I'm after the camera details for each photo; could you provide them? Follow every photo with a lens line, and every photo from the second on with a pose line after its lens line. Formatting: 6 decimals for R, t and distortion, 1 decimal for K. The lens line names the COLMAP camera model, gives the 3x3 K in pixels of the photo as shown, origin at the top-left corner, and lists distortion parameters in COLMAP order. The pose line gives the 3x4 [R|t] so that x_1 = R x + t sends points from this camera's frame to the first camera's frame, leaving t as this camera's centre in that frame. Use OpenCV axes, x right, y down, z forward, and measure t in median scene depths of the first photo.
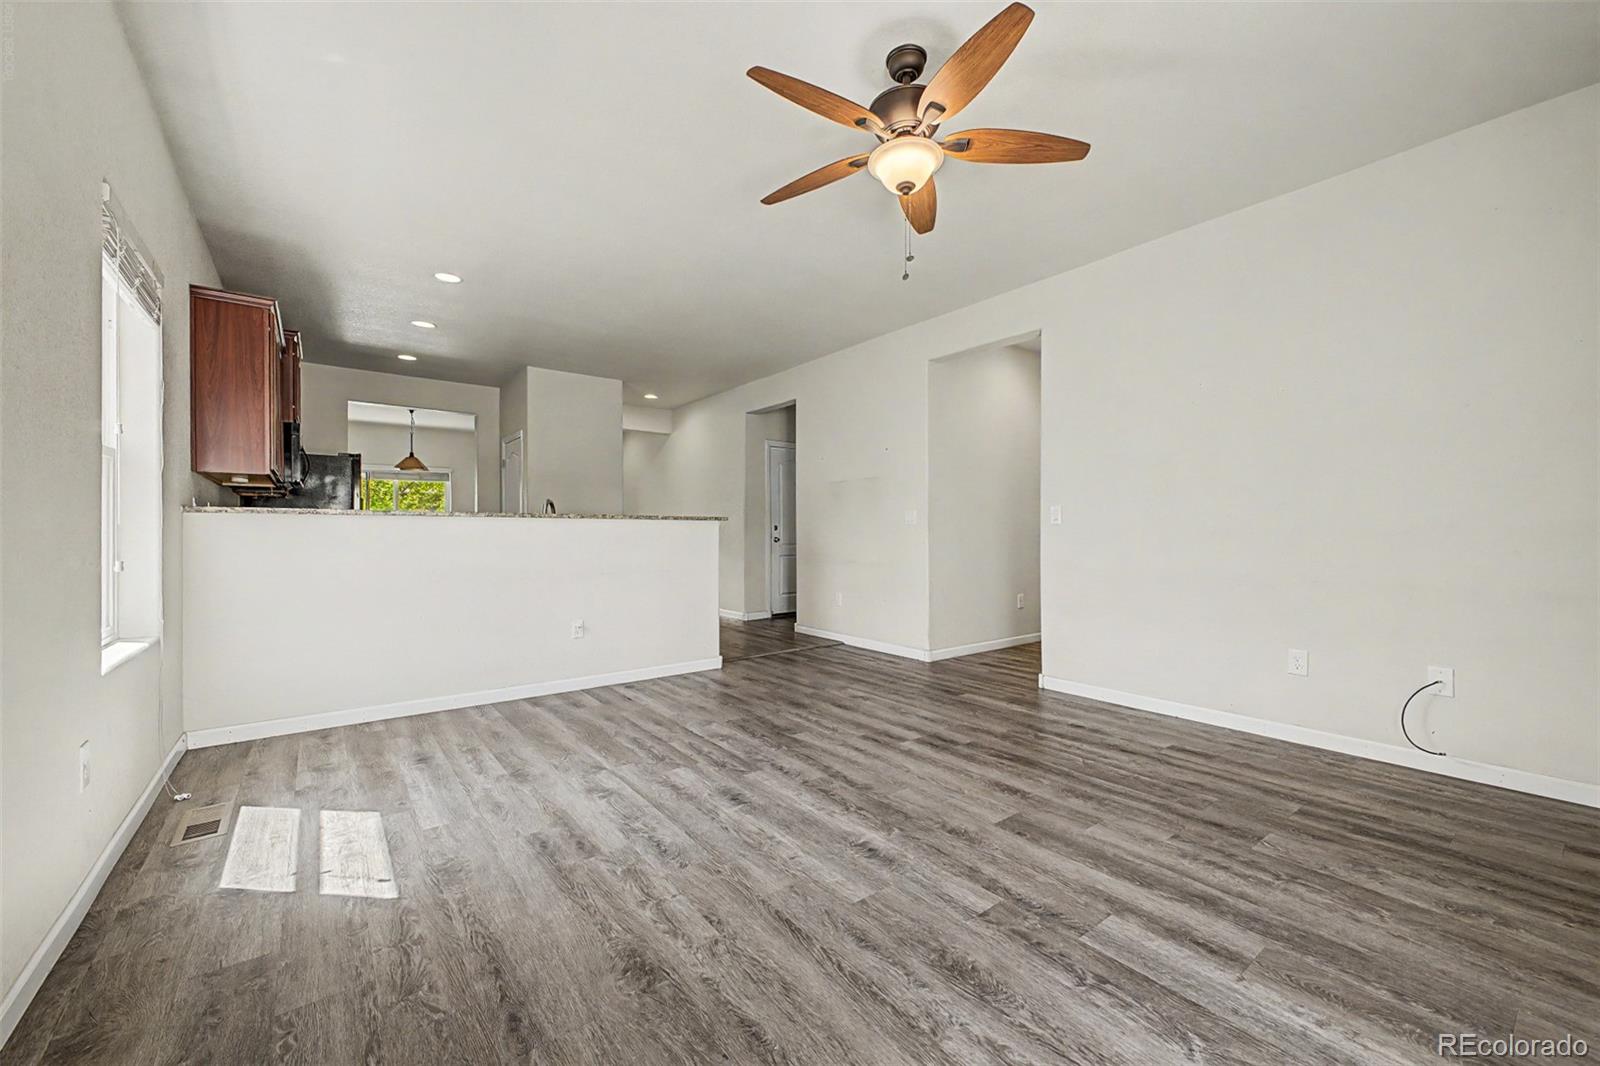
lens RADIAL K [[636.5, 0, 802.4], [0, 636.5, 528.0], [0, 0, 1]] dist [0.019655, -0.005530]
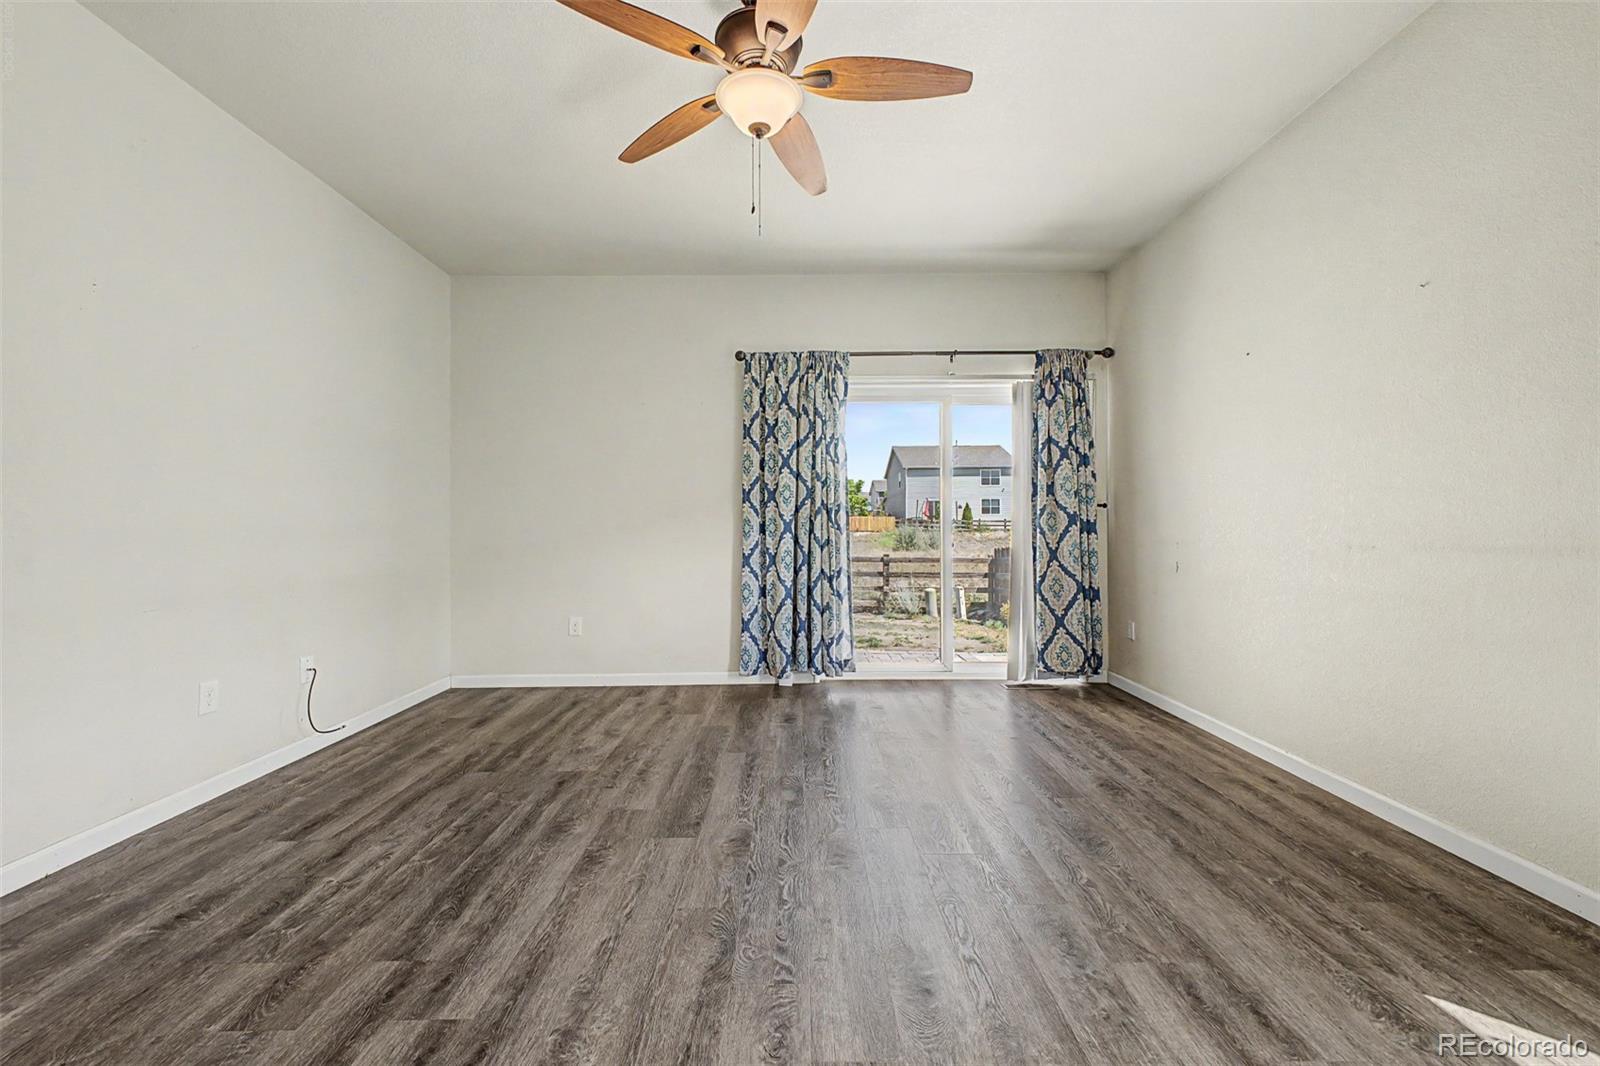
lens RADIAL K [[636.5, 0, 799.2], [0, 636.5, 528.2], [0, 0, 1]] dist [0.019655, -0.005530]
pose [[-0.793290, 0.006424, 0.608811, -0.330165], [0.003228, 0.999975, -0.006346, 0.008796], [-0.608836, -0.003070, -0.793290, 1.363253]]
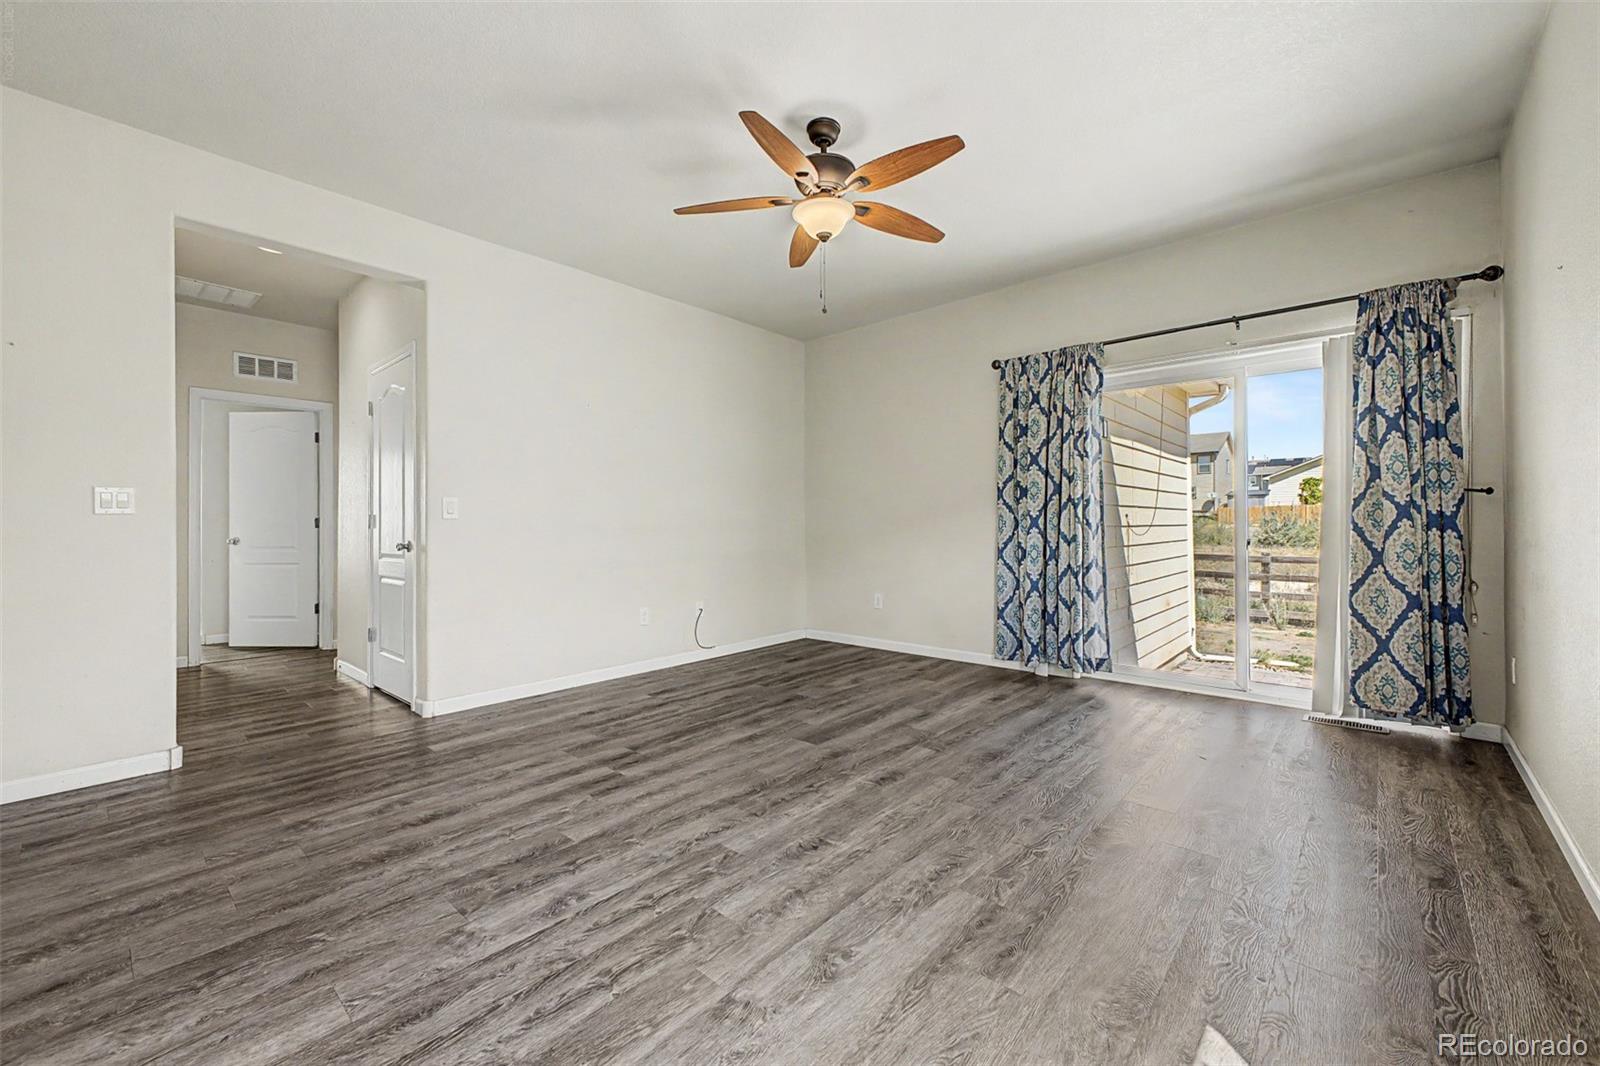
lens RADIAL K [[636.5, 0, 815.5], [0, 636.5, 530.9], [0, 0, 1]] dist [0.019655, -0.005530]
pose [[-0.197408, -0.008143, 0.980288, -0.820427], [0.001140, 0.999963, 0.008536, 0.004134], [-0.980321, 0.002803, -0.197392, 1.036393]]
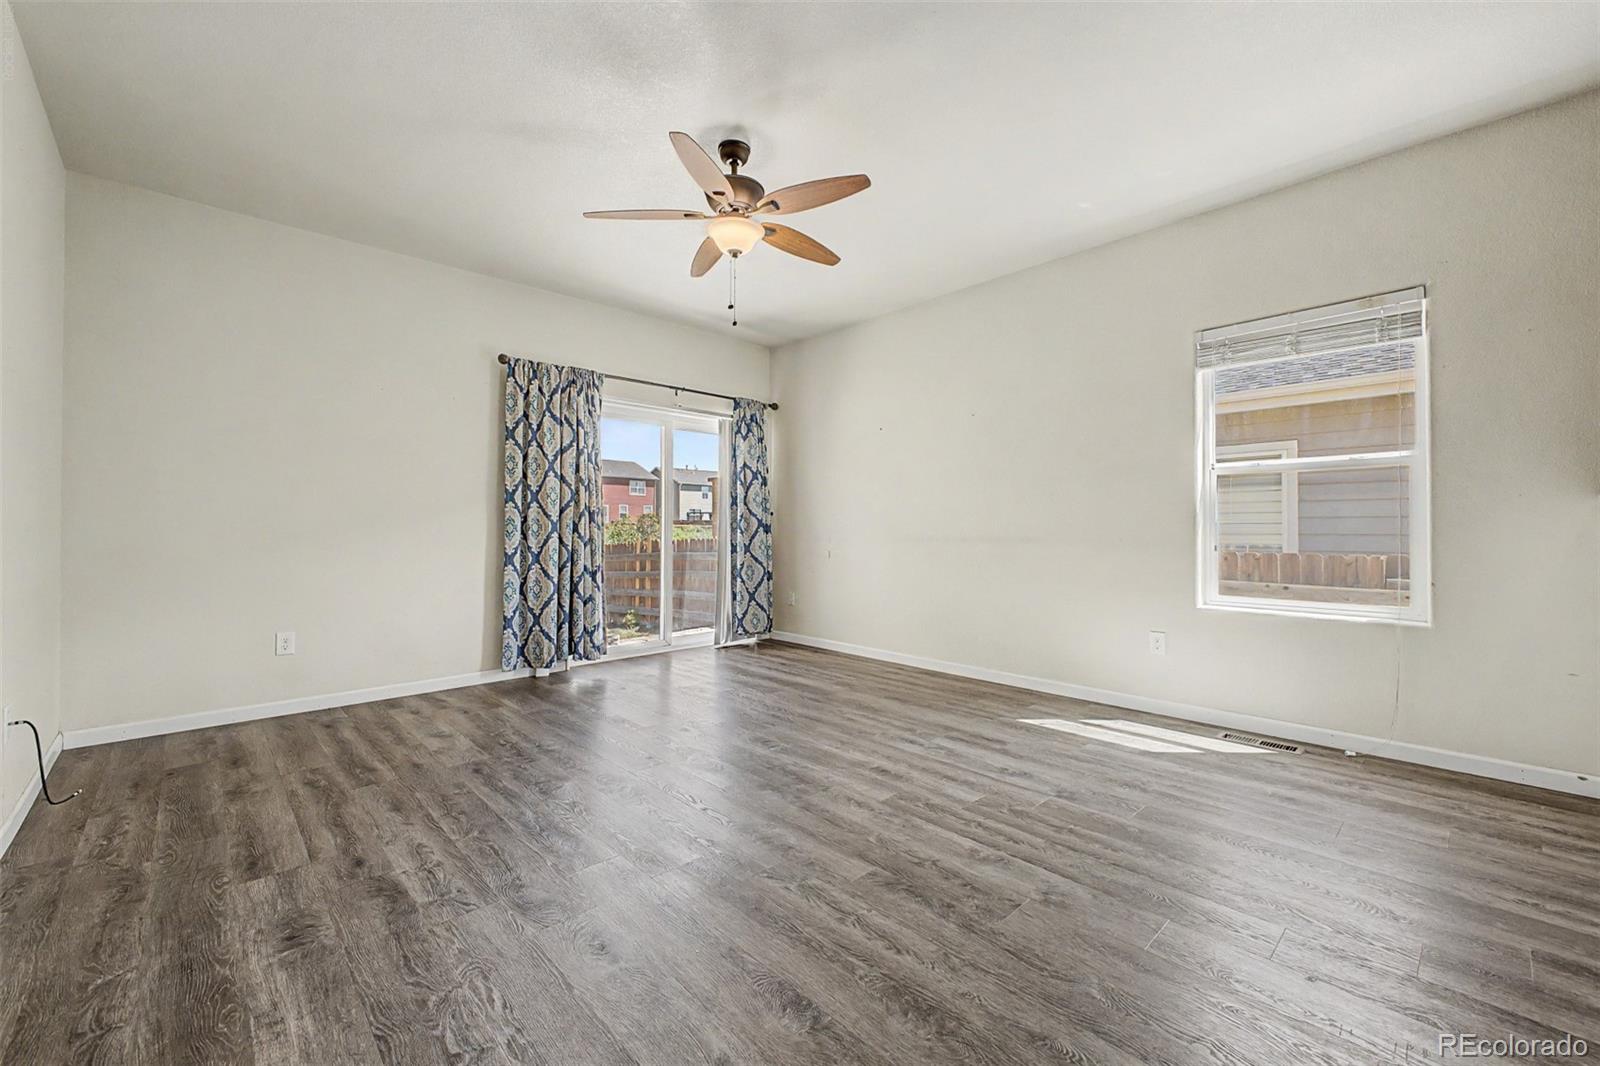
lens RADIAL K [[636.5, 0, 796.1], [0, 636.5, 534.2], [0, 0, 1]] dist [0.019655, -0.005530]
pose [[-0.996021, 0.001348, -0.089106, 0.127122], [0.001216, 0.999998, 0.001536, 0.012976], [0.089108, 0.001422, -0.996021, 1.855402]]
